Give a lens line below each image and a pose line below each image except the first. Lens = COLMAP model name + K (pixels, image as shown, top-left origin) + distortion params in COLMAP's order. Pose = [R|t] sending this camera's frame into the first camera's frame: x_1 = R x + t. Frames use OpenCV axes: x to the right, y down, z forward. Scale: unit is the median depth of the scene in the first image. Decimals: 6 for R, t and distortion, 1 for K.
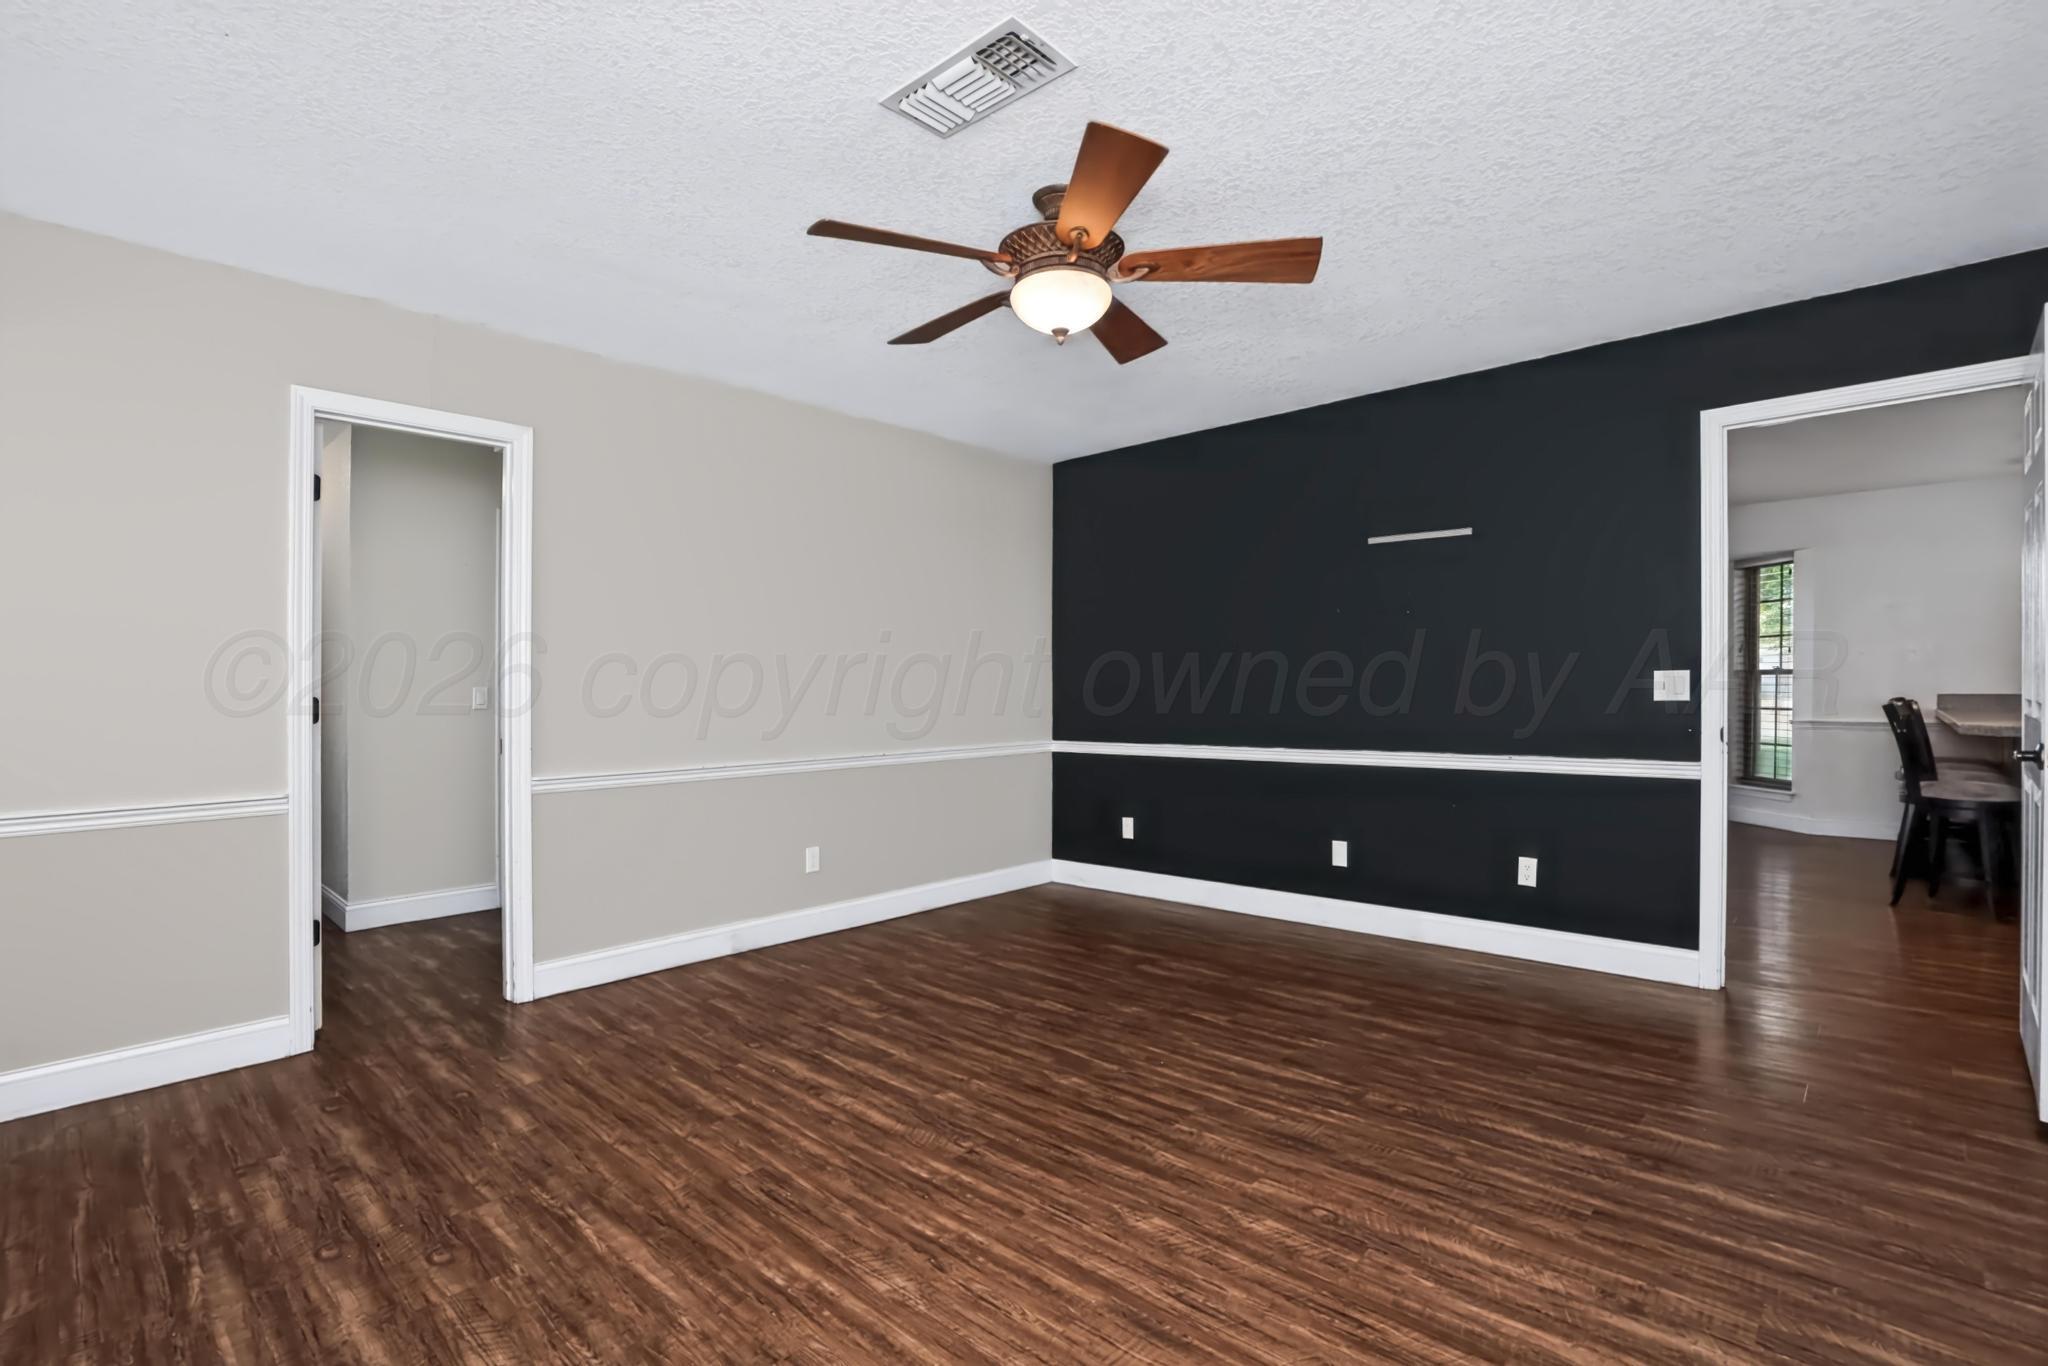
lens RADIAL K [[937.2, 0, 1021.5], [0, 937.2, 695.9], [0, 0, 1]] dist [-0.047395, 0.008647]
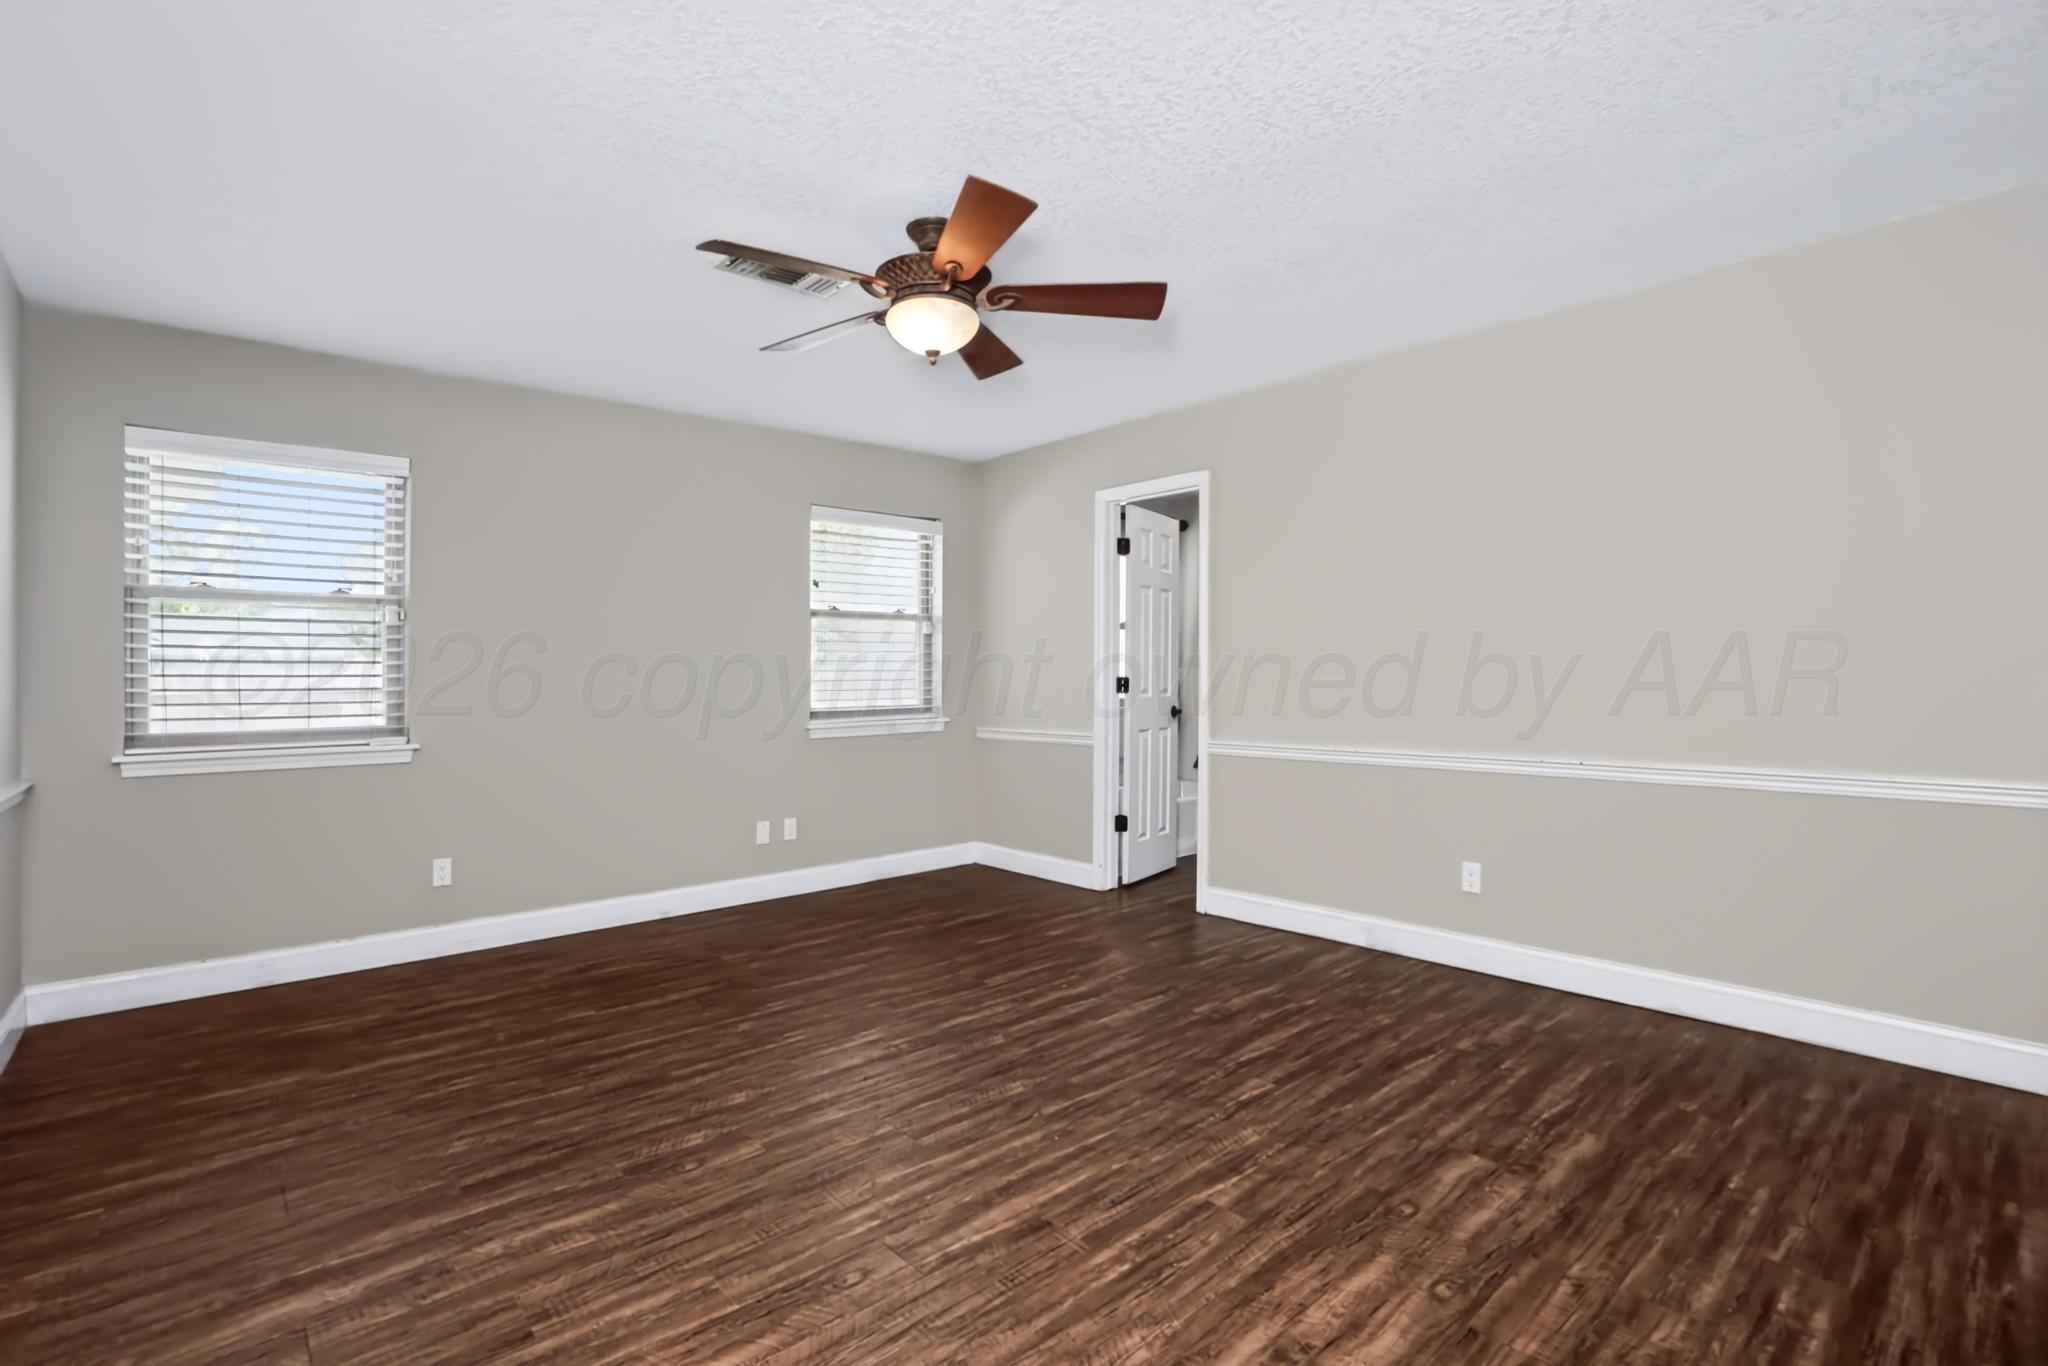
lens RADIAL K [[937.2, 0, 1019.2], [0, 937.2, 675.3], [0, 0, 1]] dist [-0.047395, 0.008647]
pose [[-0.086460, 0.008212, -0.996221, 1.046727], [0.008046, 0.999939, 0.007545, -0.021367], [0.996223, -0.007364, -0.086521, 1.131048]]
